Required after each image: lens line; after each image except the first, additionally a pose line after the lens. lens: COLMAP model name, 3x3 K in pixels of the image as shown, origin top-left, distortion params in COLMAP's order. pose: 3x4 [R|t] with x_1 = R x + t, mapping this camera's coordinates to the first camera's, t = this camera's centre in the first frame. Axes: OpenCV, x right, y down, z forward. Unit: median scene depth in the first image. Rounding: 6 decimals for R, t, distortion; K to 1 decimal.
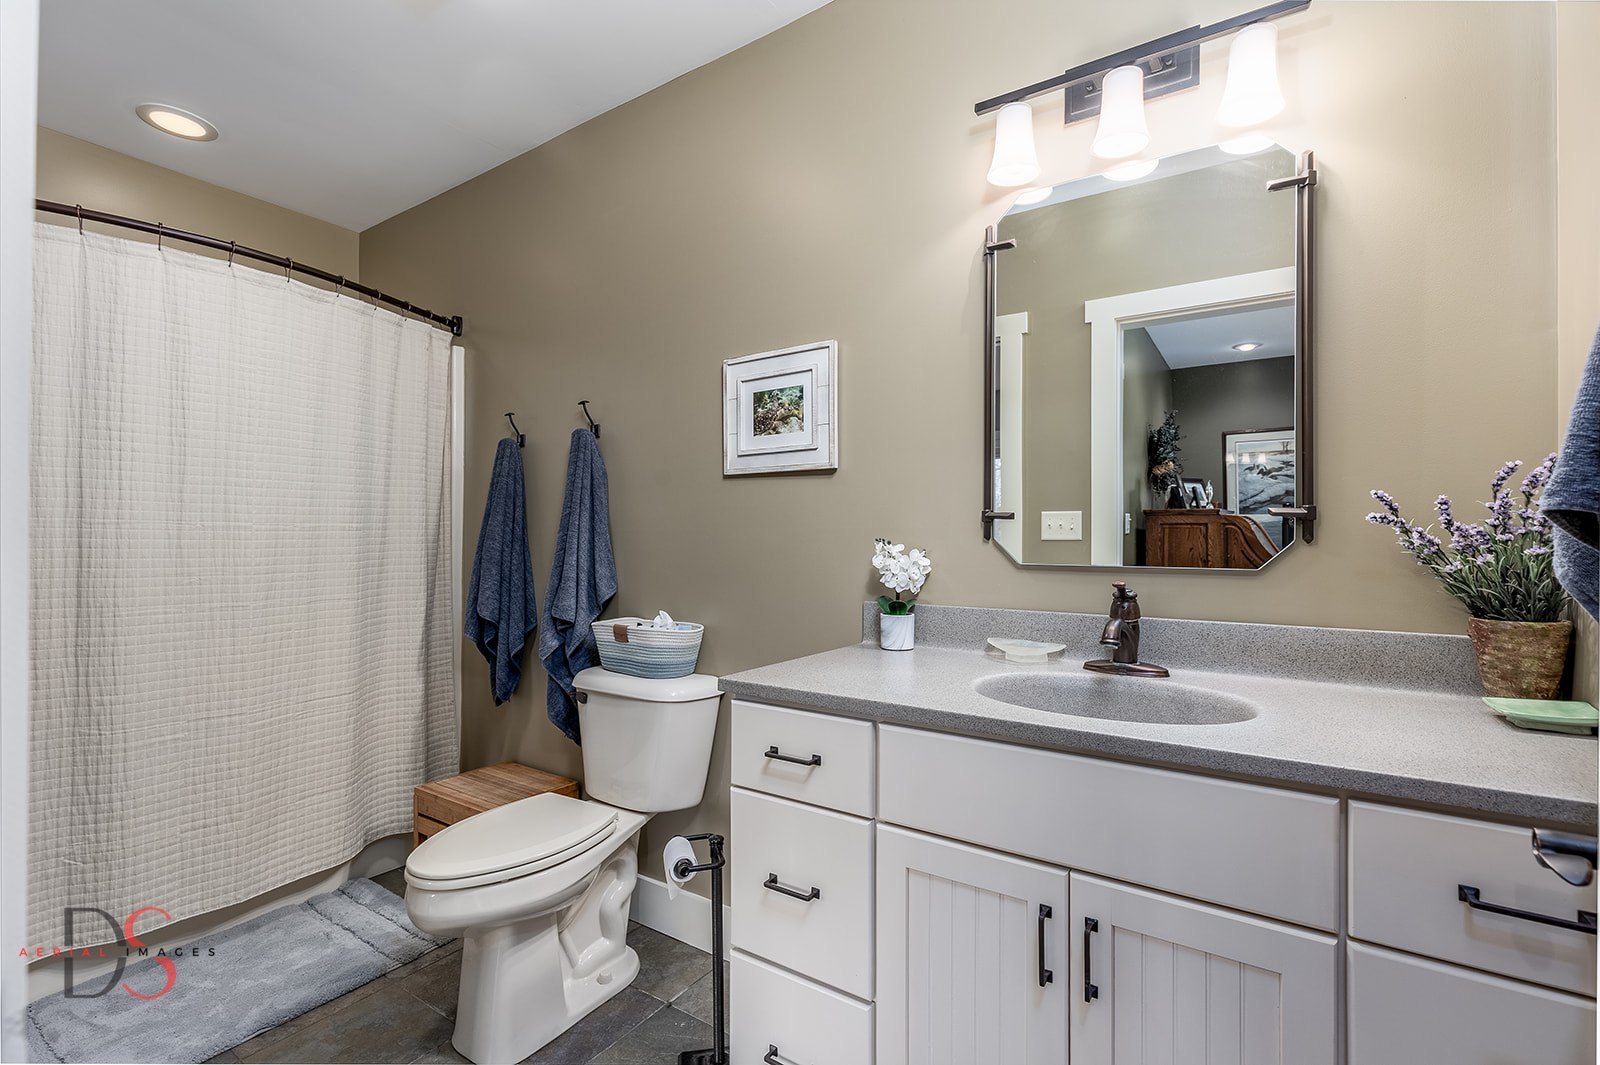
lens RADIAL K [[713.8, 0, 806.3], [0, 713.8, 528.2], [0, 0, 1]] dist [-0.001778, 0.001283]
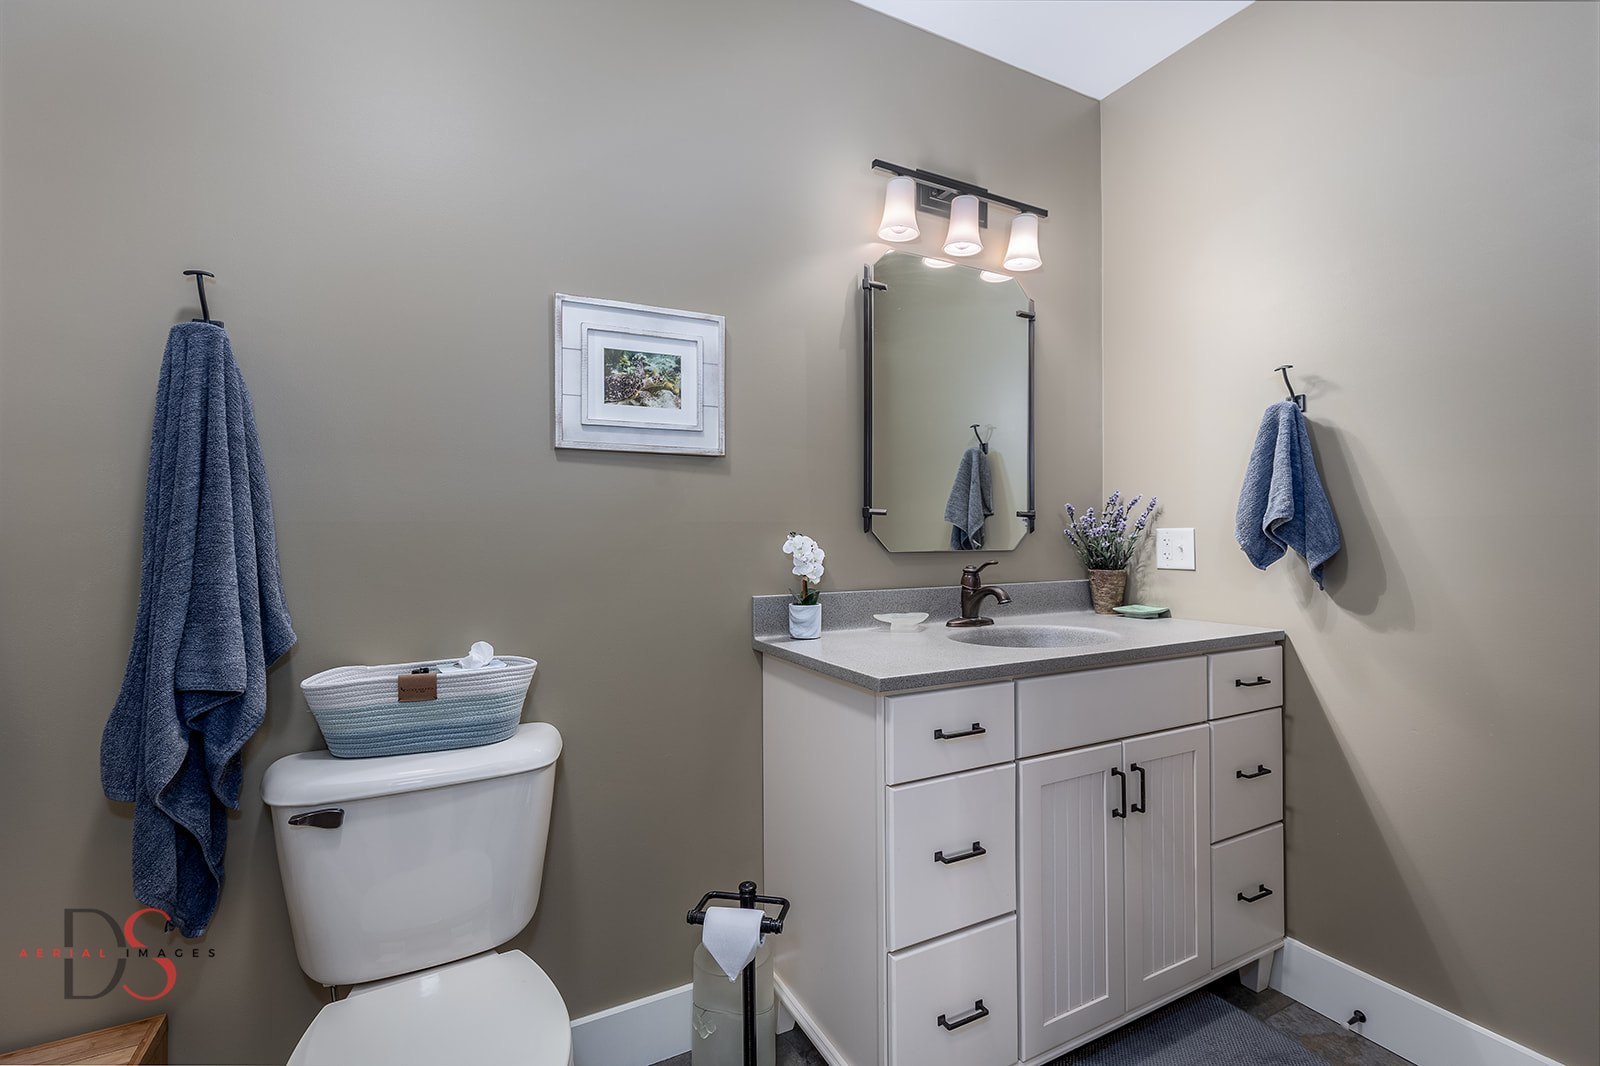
lens RADIAL K [[713.8, 0, 796.8], [0, 713.8, 532.0], [0, 0, 1]] dist [-0.001778, 0.001283]
pose [[0.469489, -0.006652, 0.882913, -0.709935], [-0.013569, 0.999799, 0.014748, -0.000634], [-0.882834, -0.018904, 0.469305, 0.461511]]
